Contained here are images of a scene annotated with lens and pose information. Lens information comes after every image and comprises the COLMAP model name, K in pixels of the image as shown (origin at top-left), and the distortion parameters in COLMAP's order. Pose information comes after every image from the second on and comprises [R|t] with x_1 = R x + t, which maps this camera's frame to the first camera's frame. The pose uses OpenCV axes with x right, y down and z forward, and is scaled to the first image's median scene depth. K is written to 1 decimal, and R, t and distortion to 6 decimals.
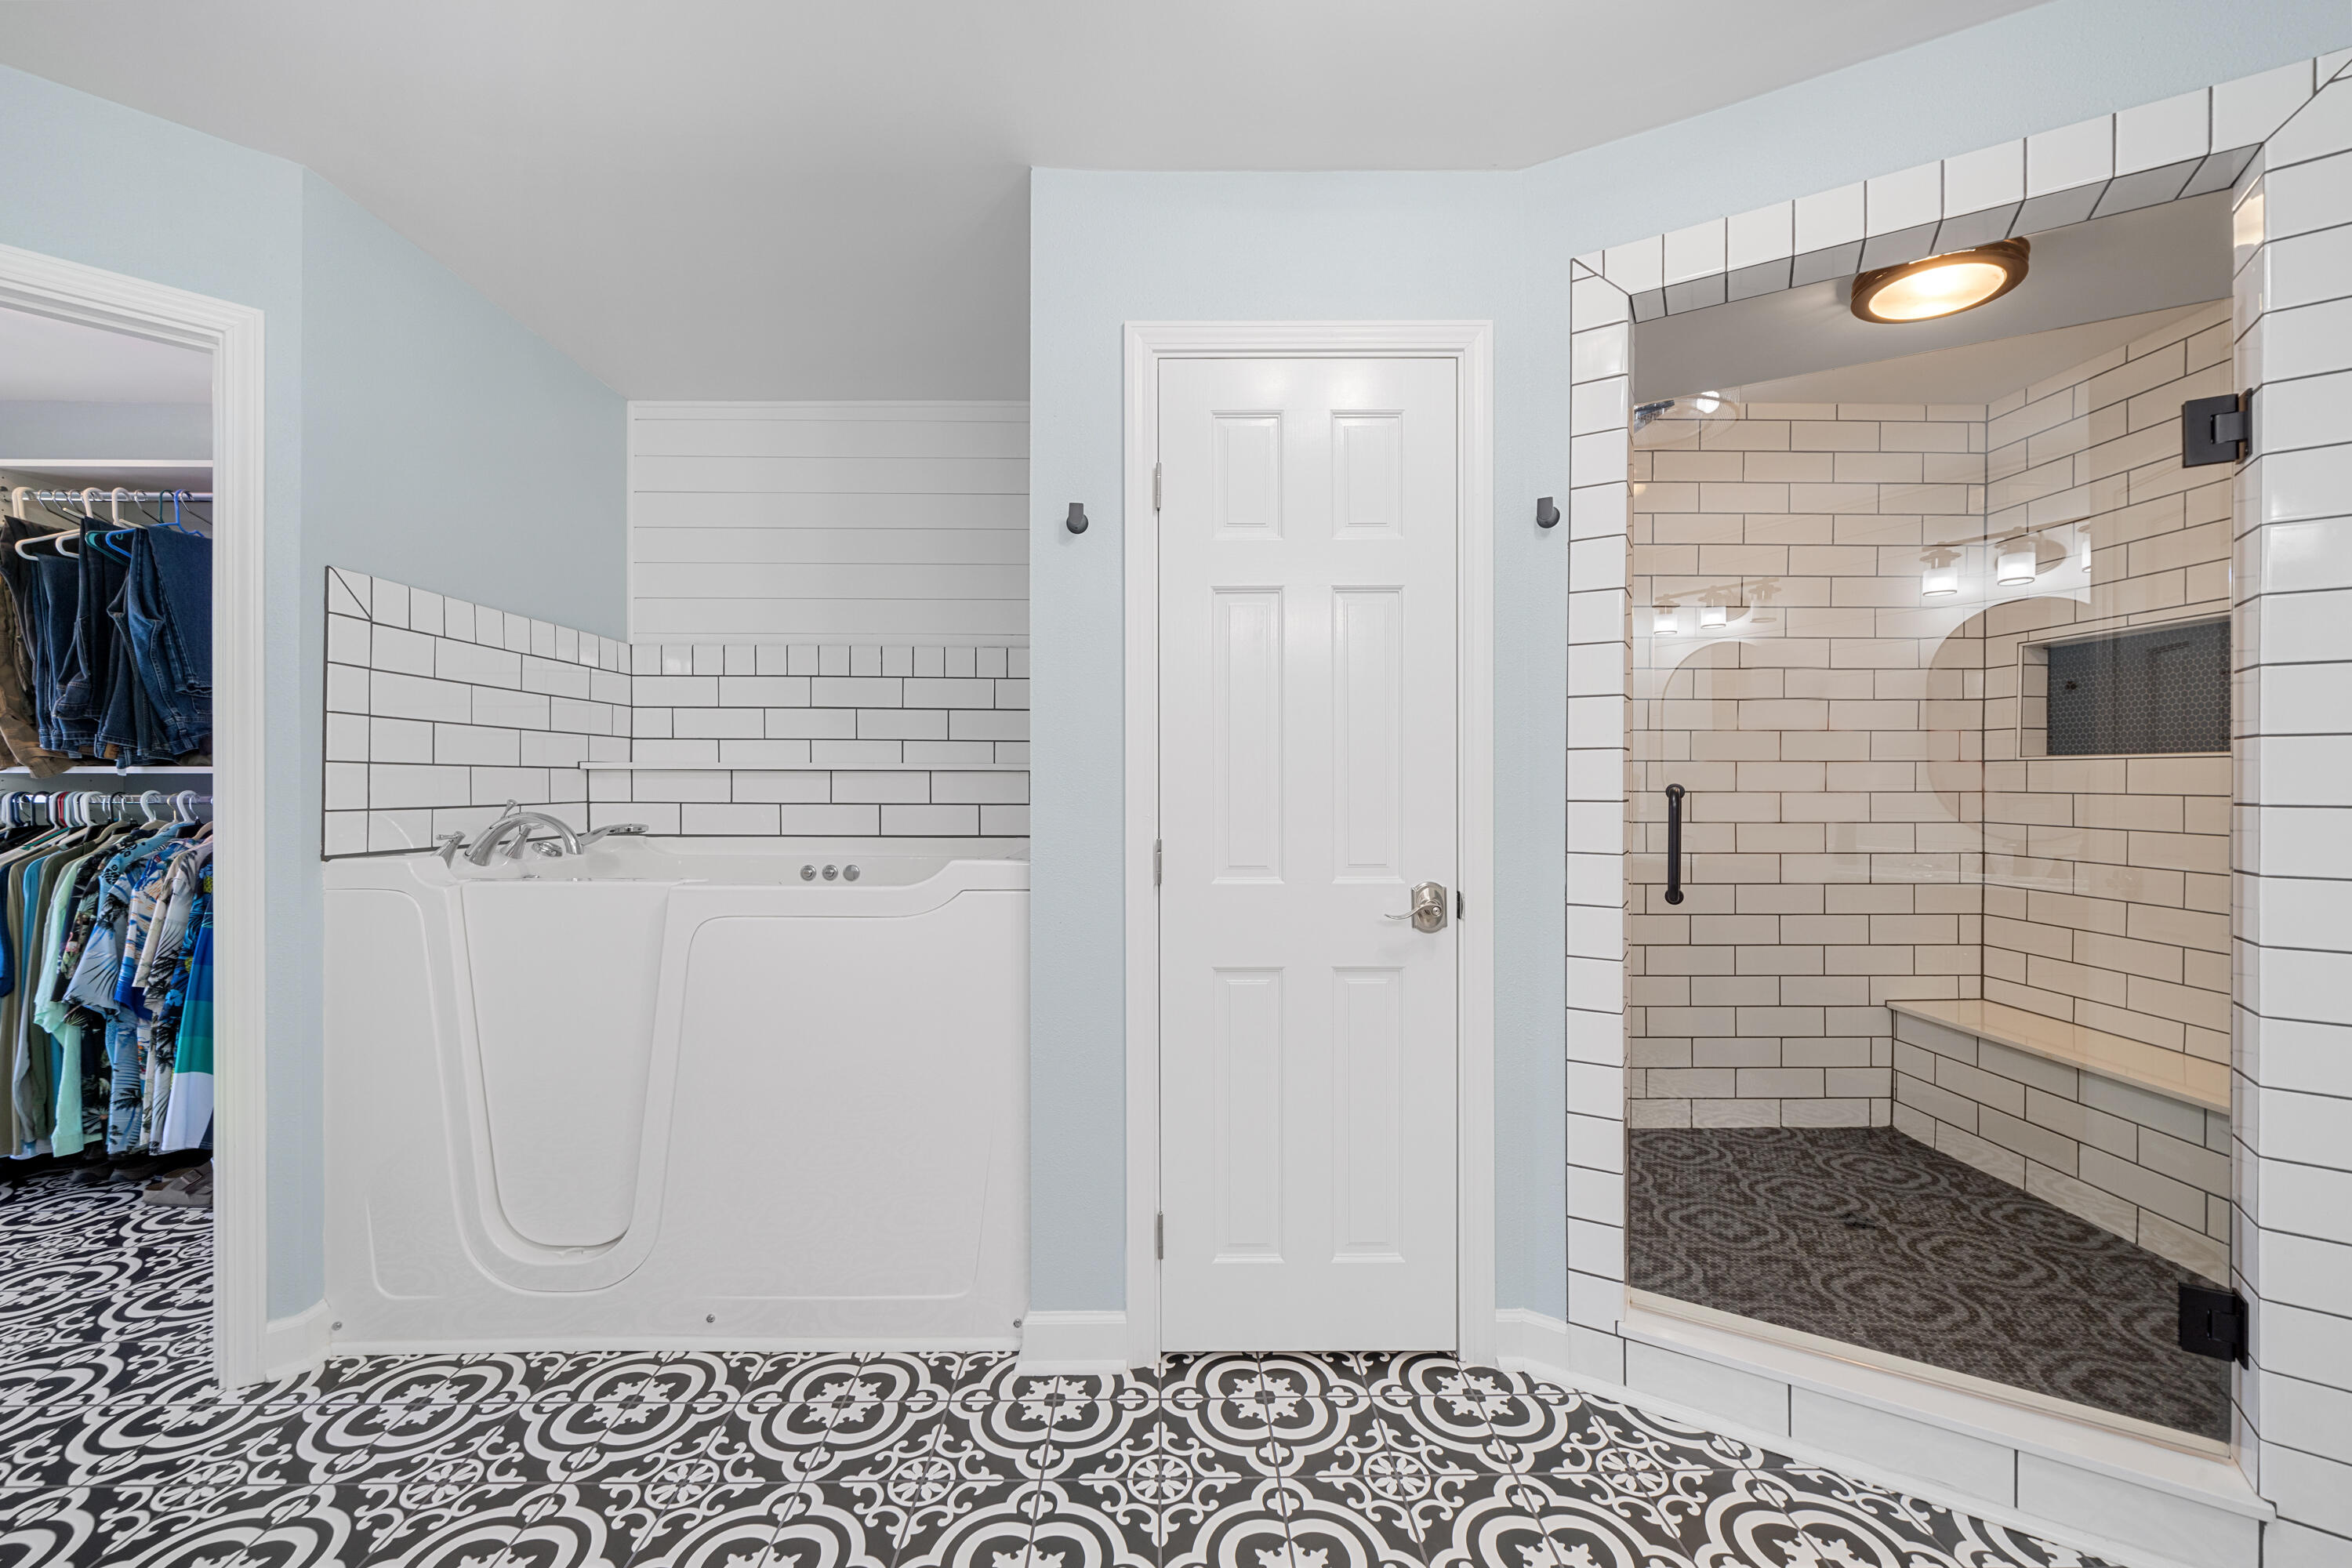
lens RADIAL K [[938.7, 0, 1176.0], [0, 938.7, 784.0], [0, 0, 1]] dist [0.001334, 0.000149]
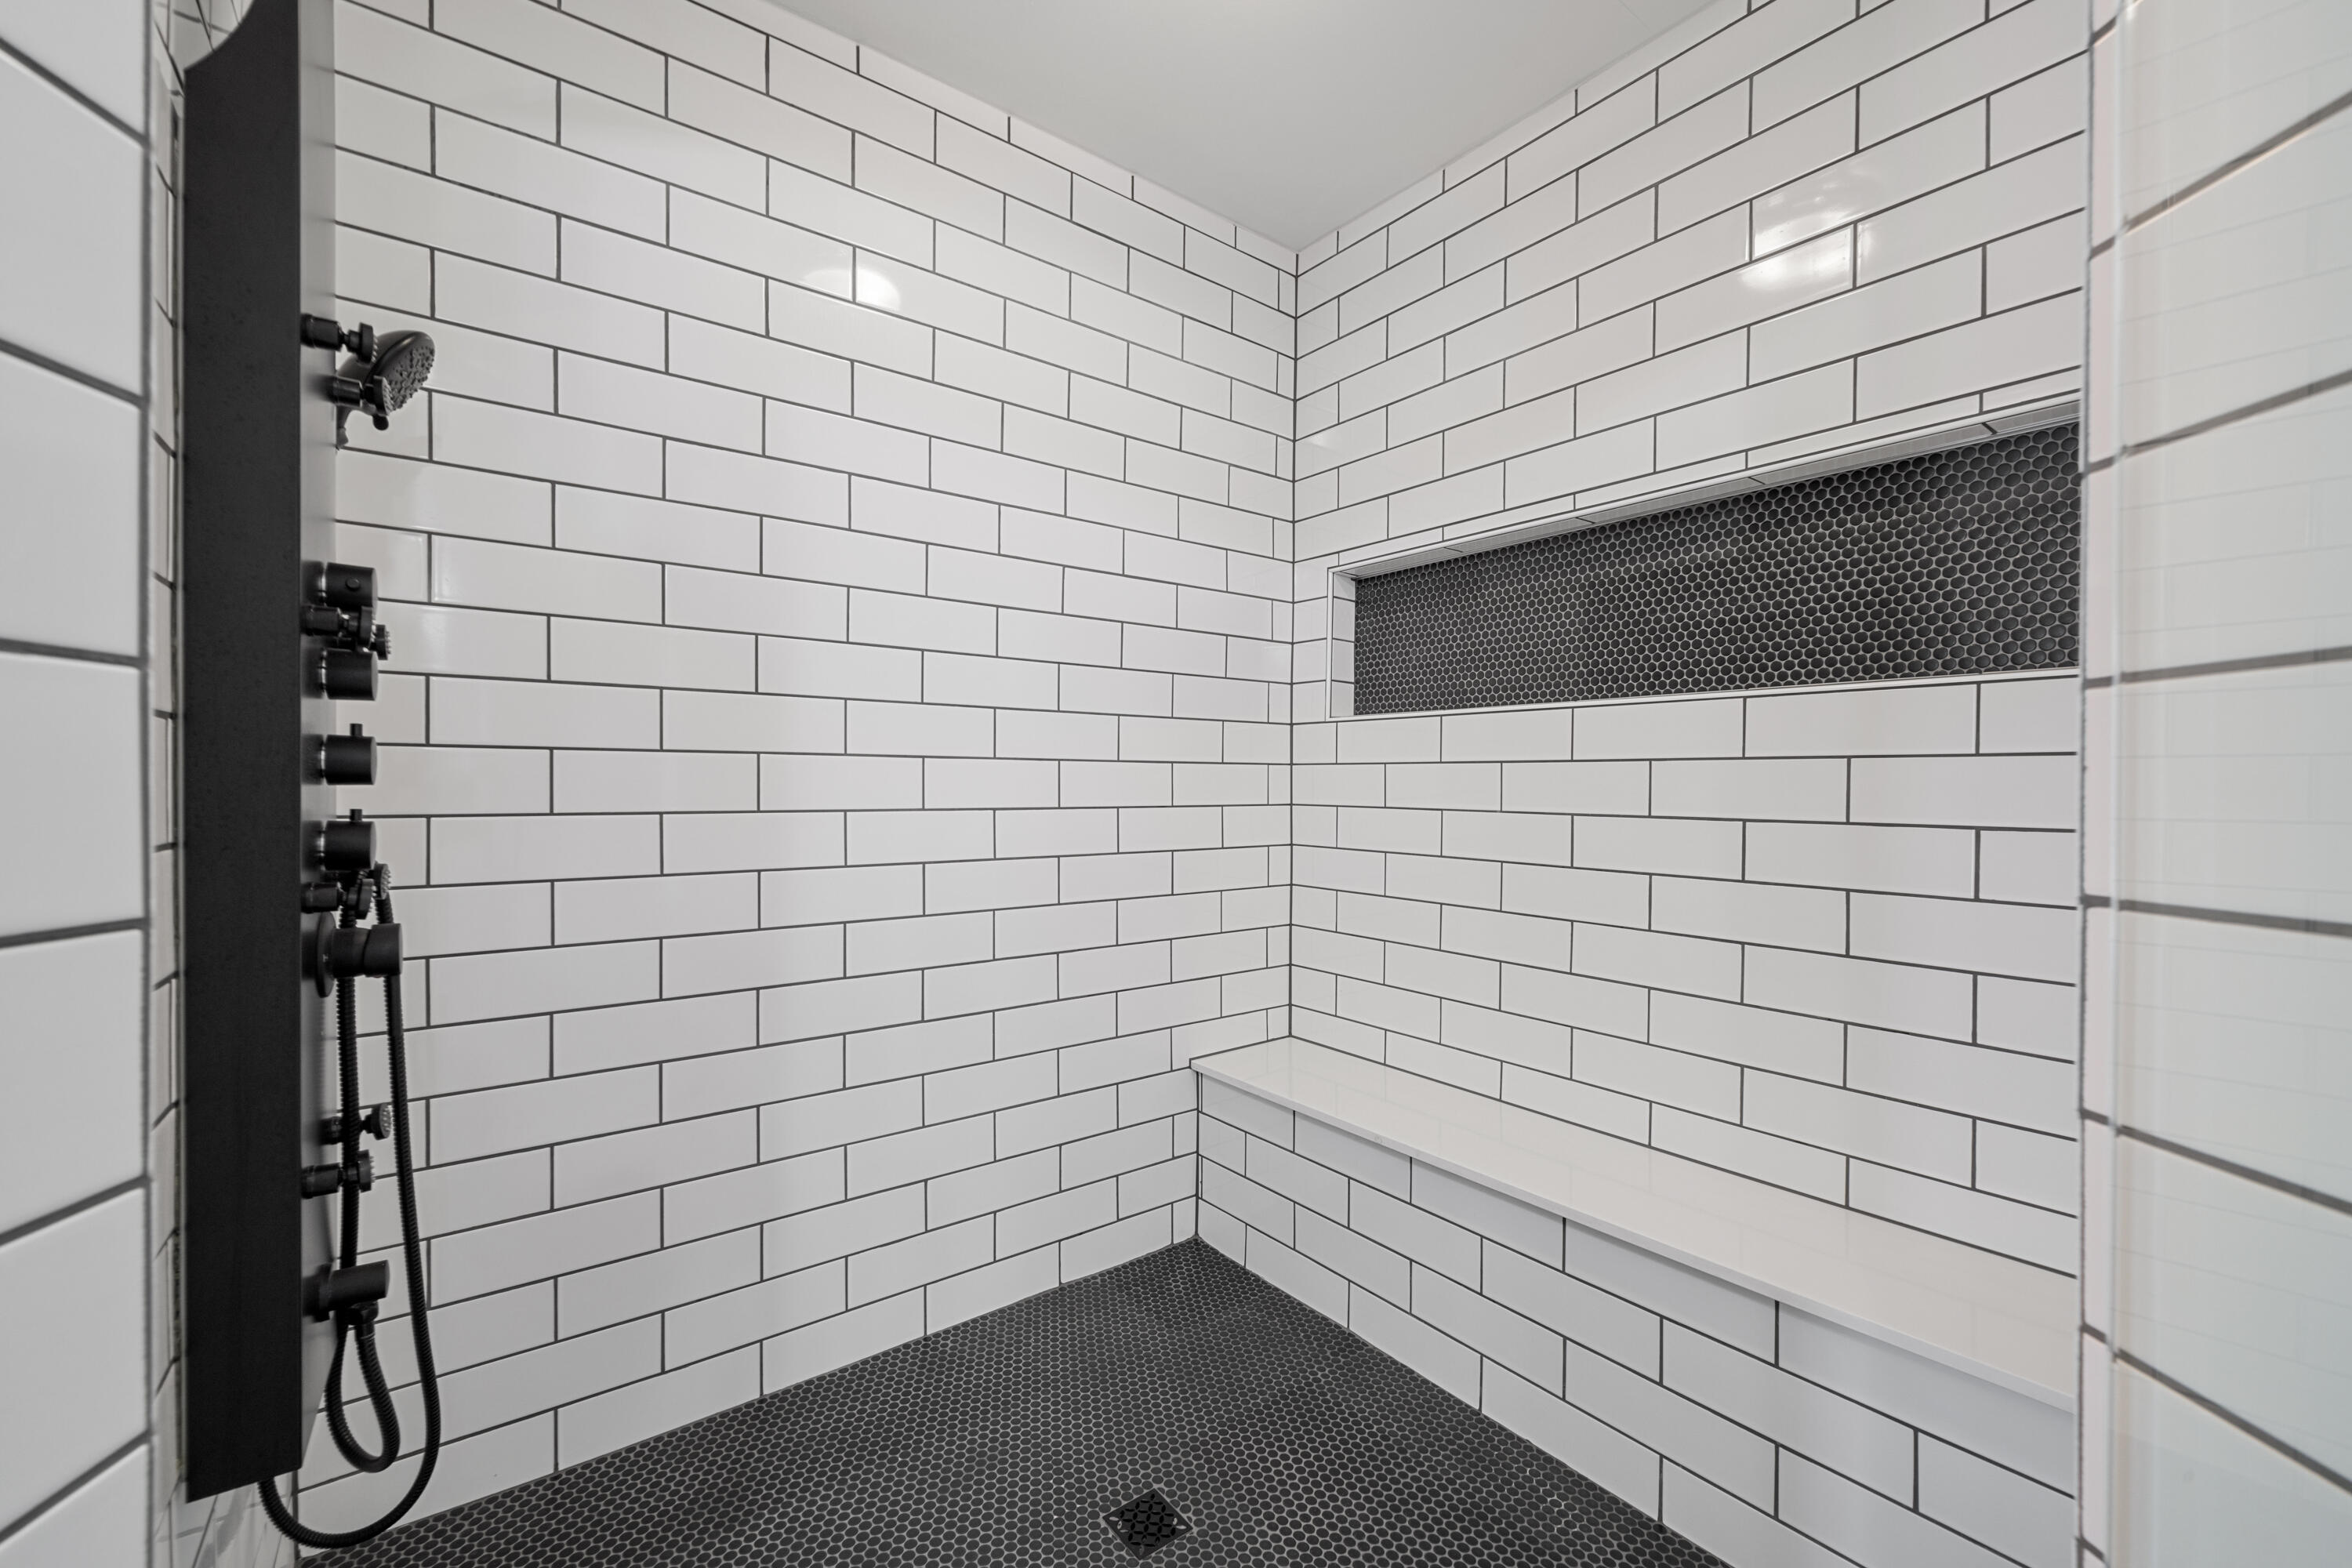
lens RADIAL K [[938.7, 0, 1176.0], [0, 938.7, 784.0], [0, 0, 1]] dist [0.001334, 0.000149]
pose [[0.804618, -0.000627, 0.593793, 0.331037], [-0.000195, 0.999999, 0.001321, 0.023030], [-0.593793, -0.001179, 0.804617, 0.442367]]
